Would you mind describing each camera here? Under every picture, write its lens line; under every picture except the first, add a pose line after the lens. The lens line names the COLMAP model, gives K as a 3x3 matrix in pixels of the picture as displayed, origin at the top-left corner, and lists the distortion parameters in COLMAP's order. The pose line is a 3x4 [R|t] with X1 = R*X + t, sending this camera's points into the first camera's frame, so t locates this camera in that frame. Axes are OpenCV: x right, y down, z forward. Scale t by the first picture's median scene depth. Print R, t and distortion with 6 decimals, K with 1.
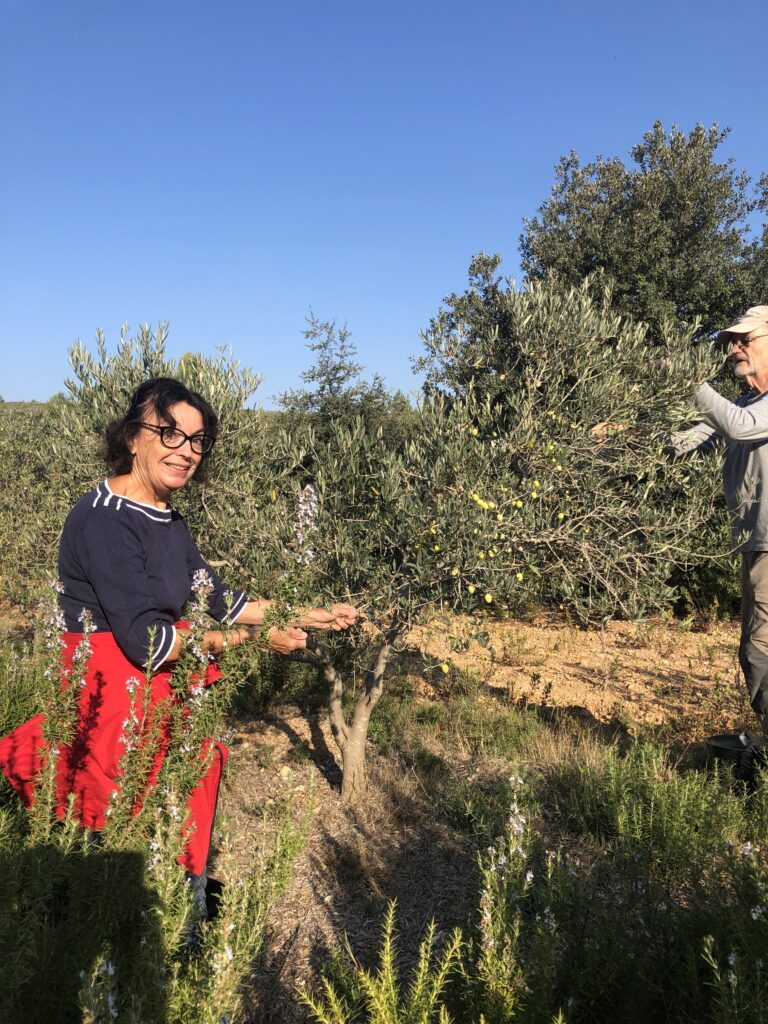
lens RADIAL K [[835.3, 0, 383.1], [0, 835.3, 490.3], [0, 0, 1]] dist [-0.003456, -0.005276]
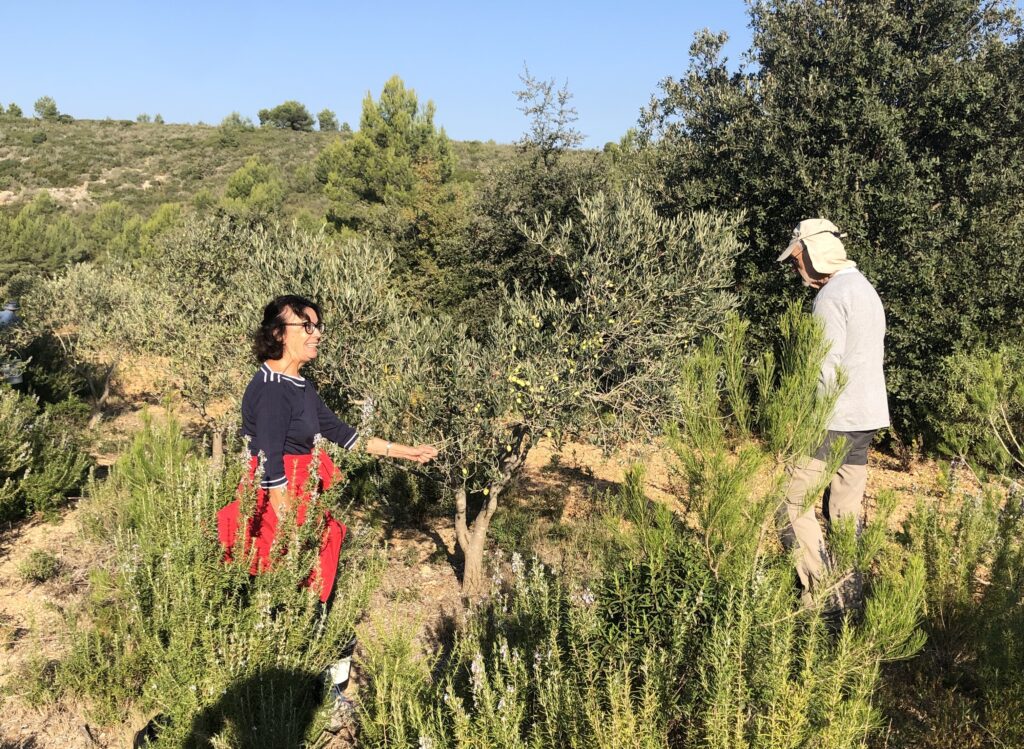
lens RADIAL K [[1016.4, 0, 511.5], [0, 1016.4, 374.1], [0, 0, 1]] dist [0.012490, 0.000000]
pose [[0.993835, 0.047556, -0.100149, 0.052945], [-0.037320, 0.994114, 0.101711, -0.034503], [0.104396, -0.097346, 0.989760, -0.148658]]
